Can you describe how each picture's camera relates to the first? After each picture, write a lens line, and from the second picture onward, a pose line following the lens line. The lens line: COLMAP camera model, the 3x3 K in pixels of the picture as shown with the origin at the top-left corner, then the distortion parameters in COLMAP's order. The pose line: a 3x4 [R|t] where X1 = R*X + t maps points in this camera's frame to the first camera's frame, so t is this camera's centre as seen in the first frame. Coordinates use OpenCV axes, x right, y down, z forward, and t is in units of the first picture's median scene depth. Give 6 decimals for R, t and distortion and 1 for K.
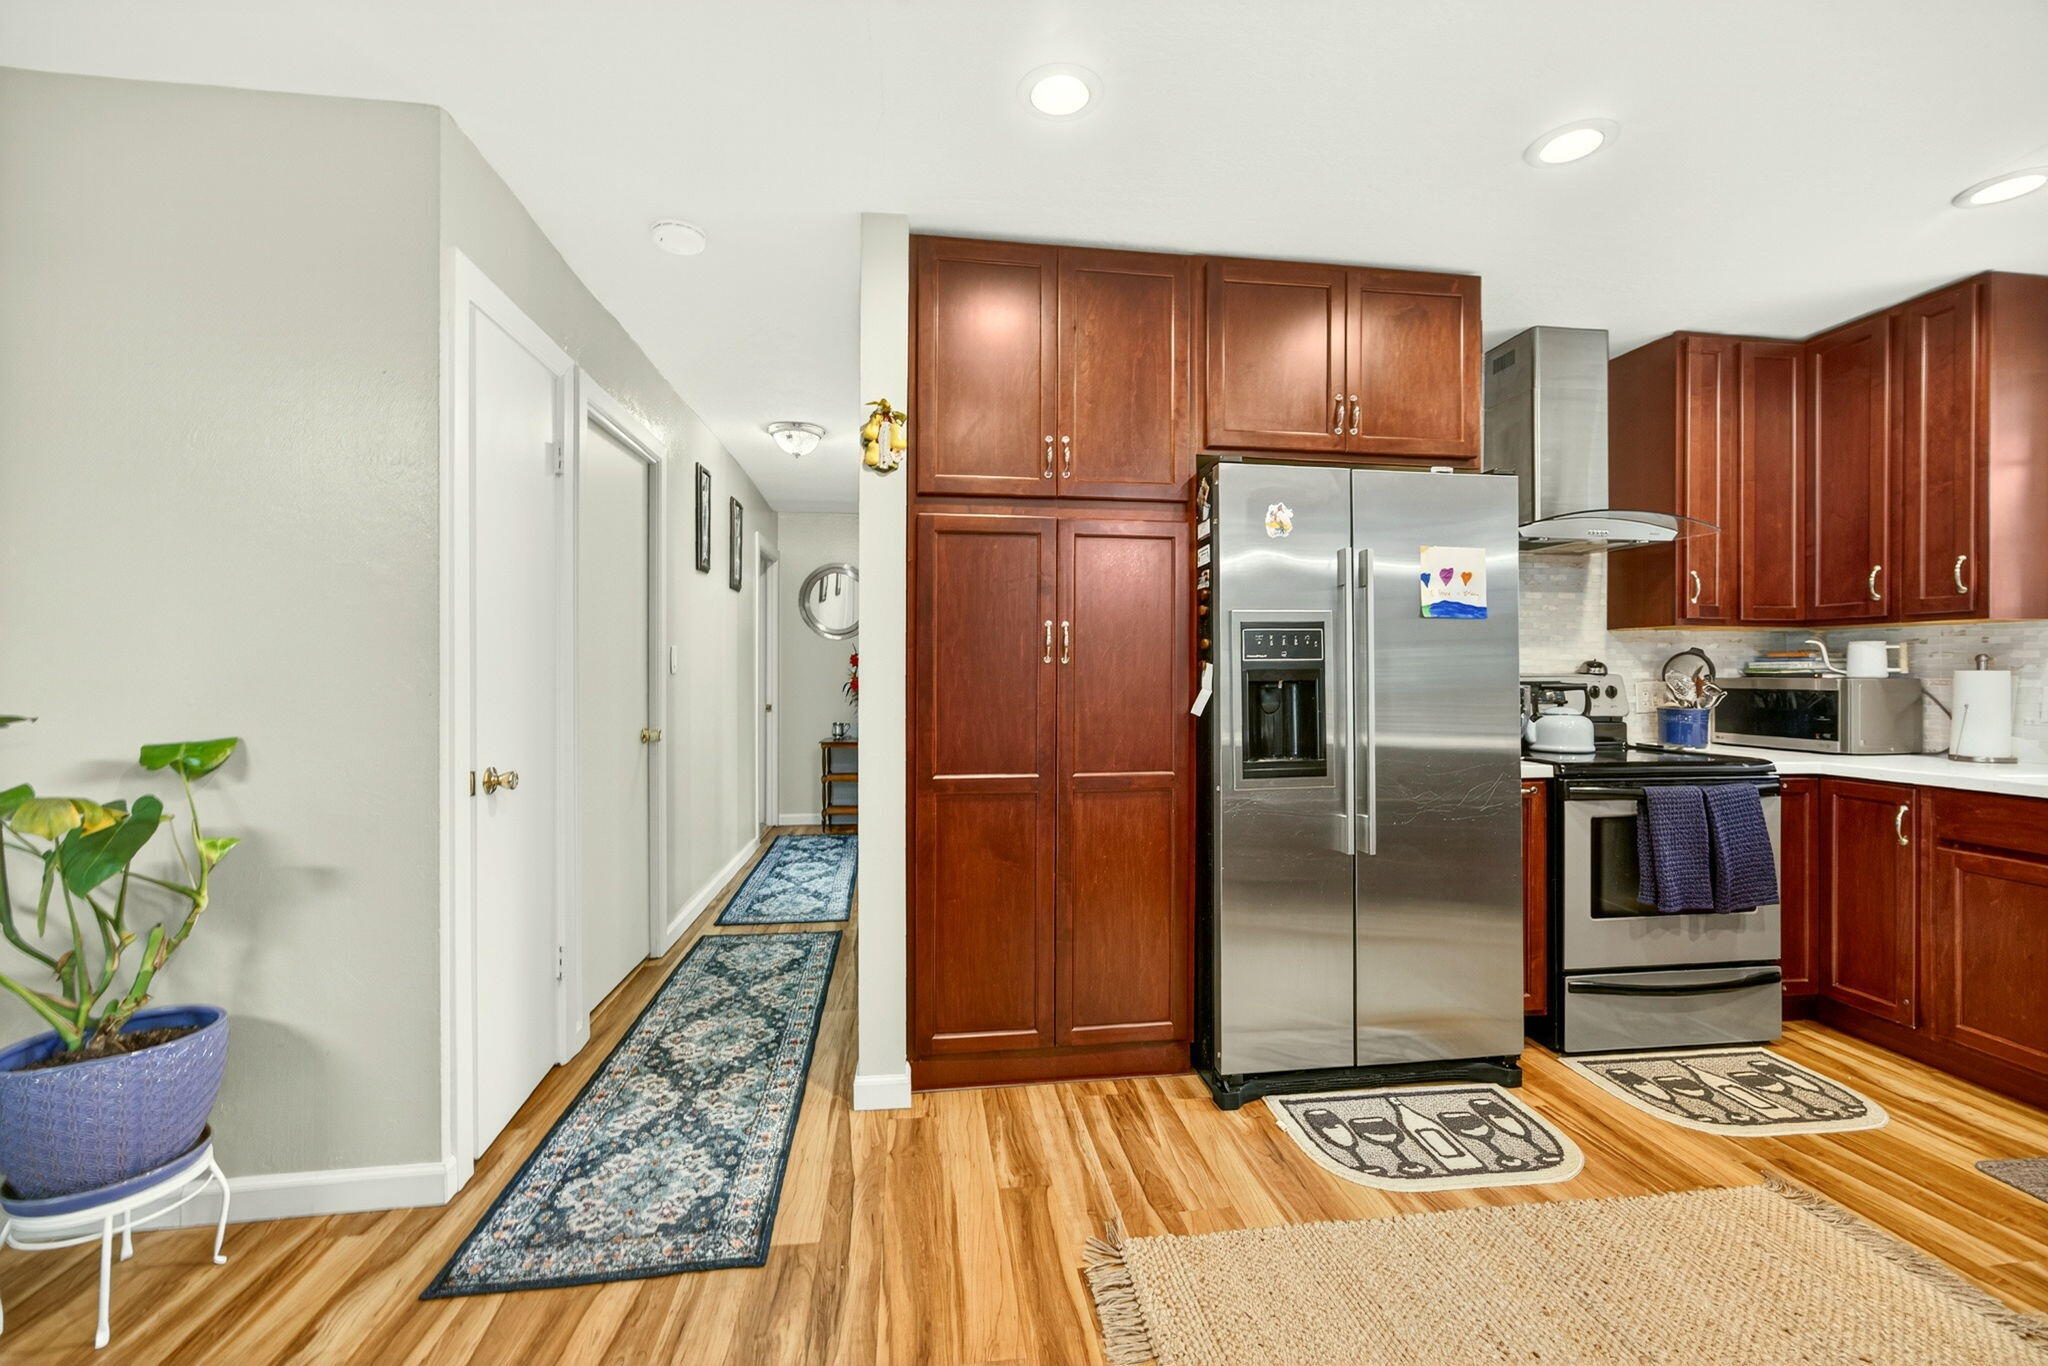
lens RADIAL K [[854.0, 0, 1010.7], [0, 854.0, 670.5], [0, 0, 1]] dist [-0.012672, 0.008494]
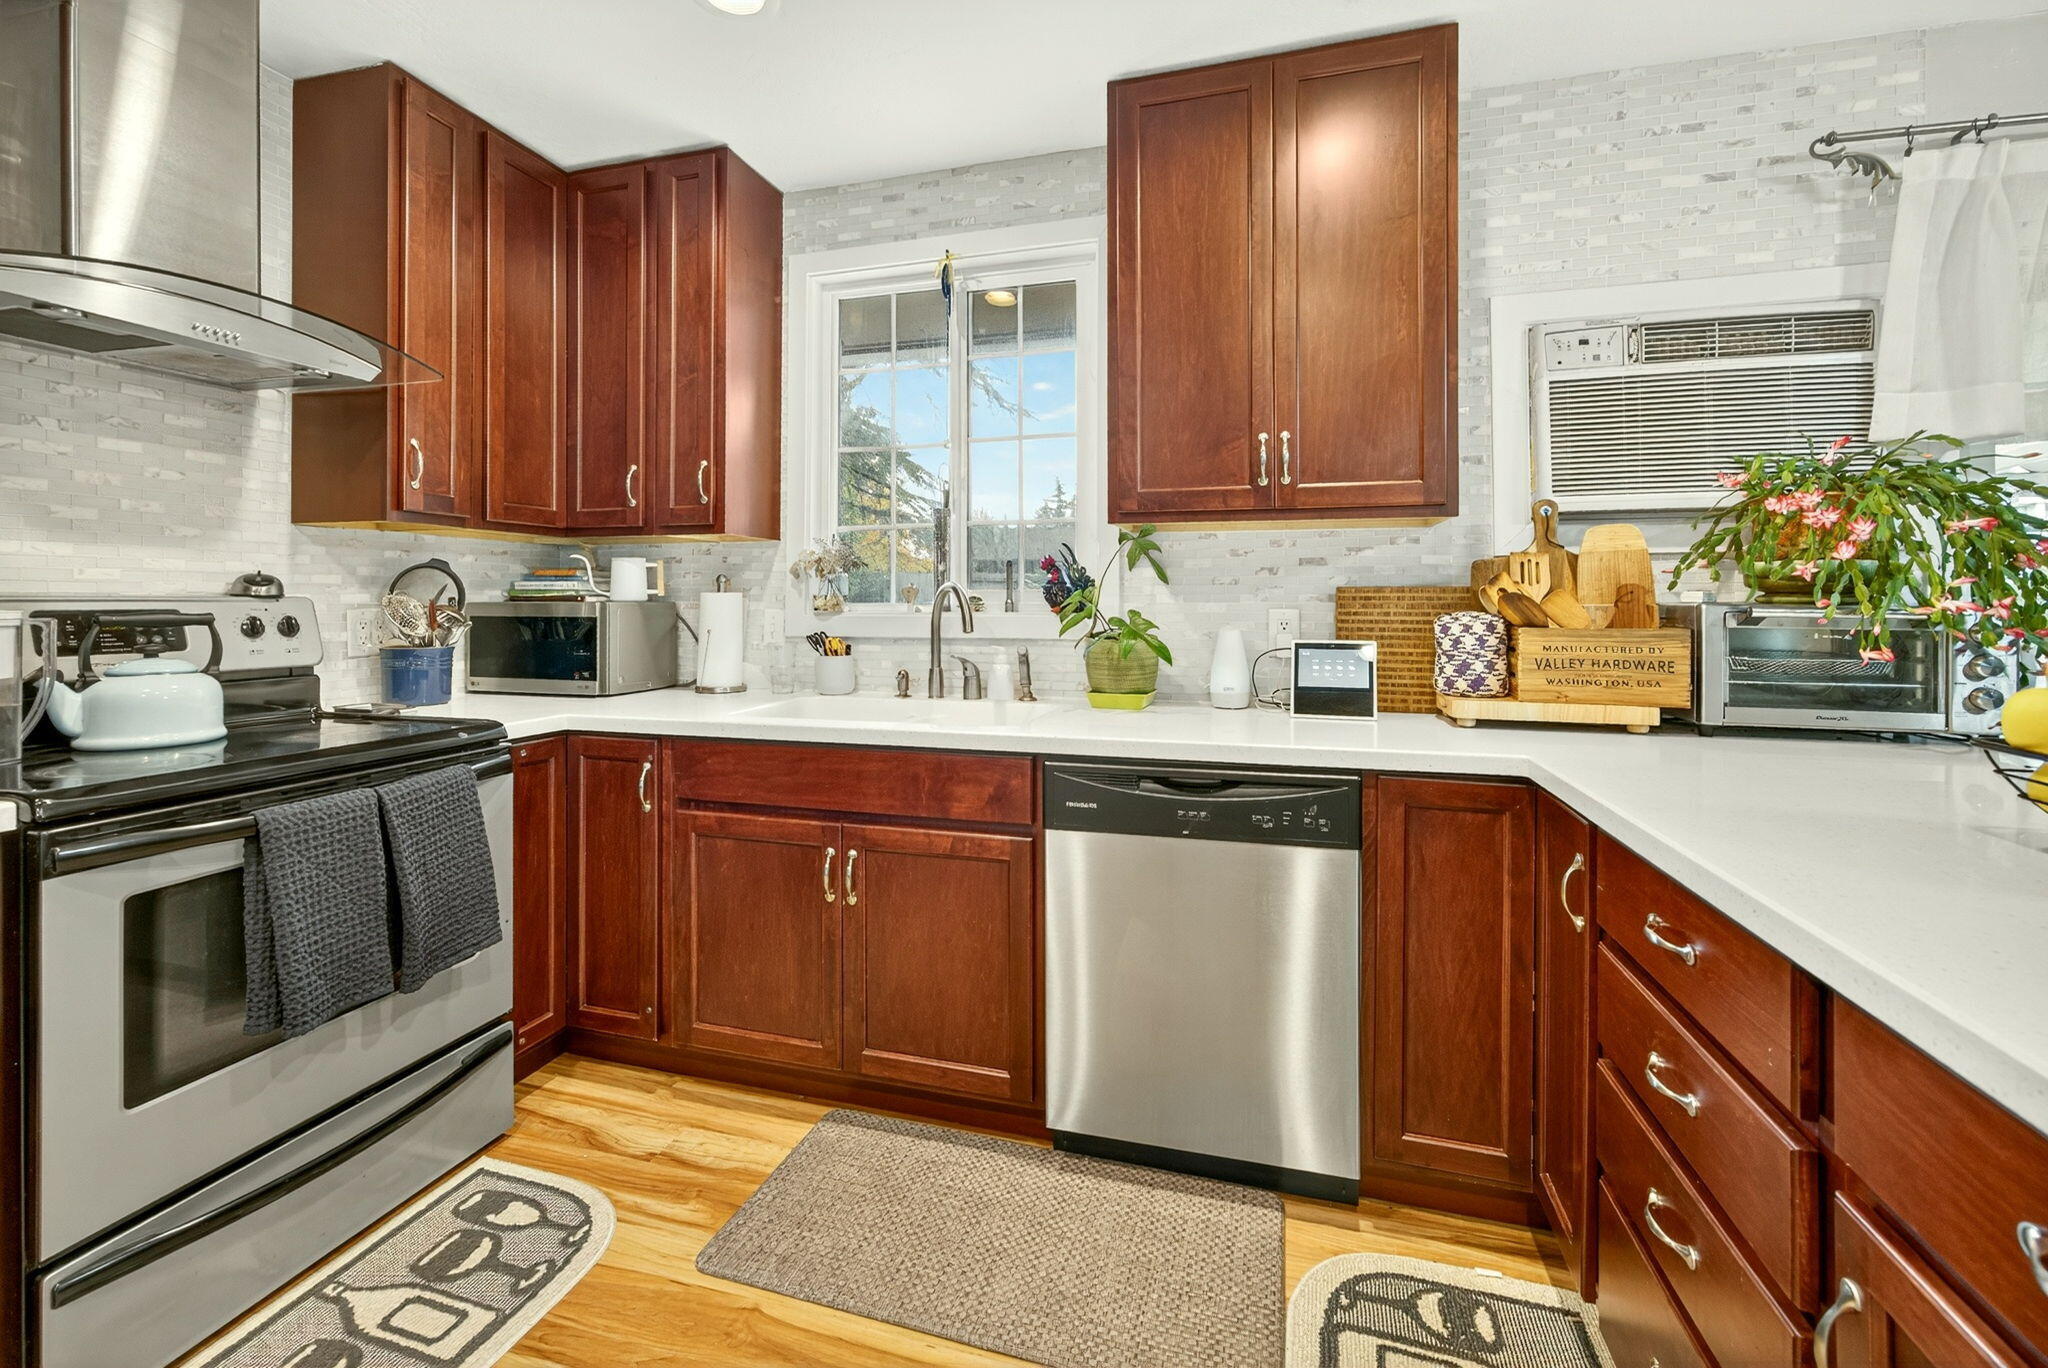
lens RADIAL K [[878.1, 0, 1015.8], [0, 878.1, 599.5], [0, 0, 1]] dist [-0.000610, 0.000352]
pose [[0.410113, -0.001744, 0.912033, 0.419495], [-0.001542, 0.999995, 0.002605, 0.004610], [-0.912033, -0.002475, 0.410109, 0.333030]]
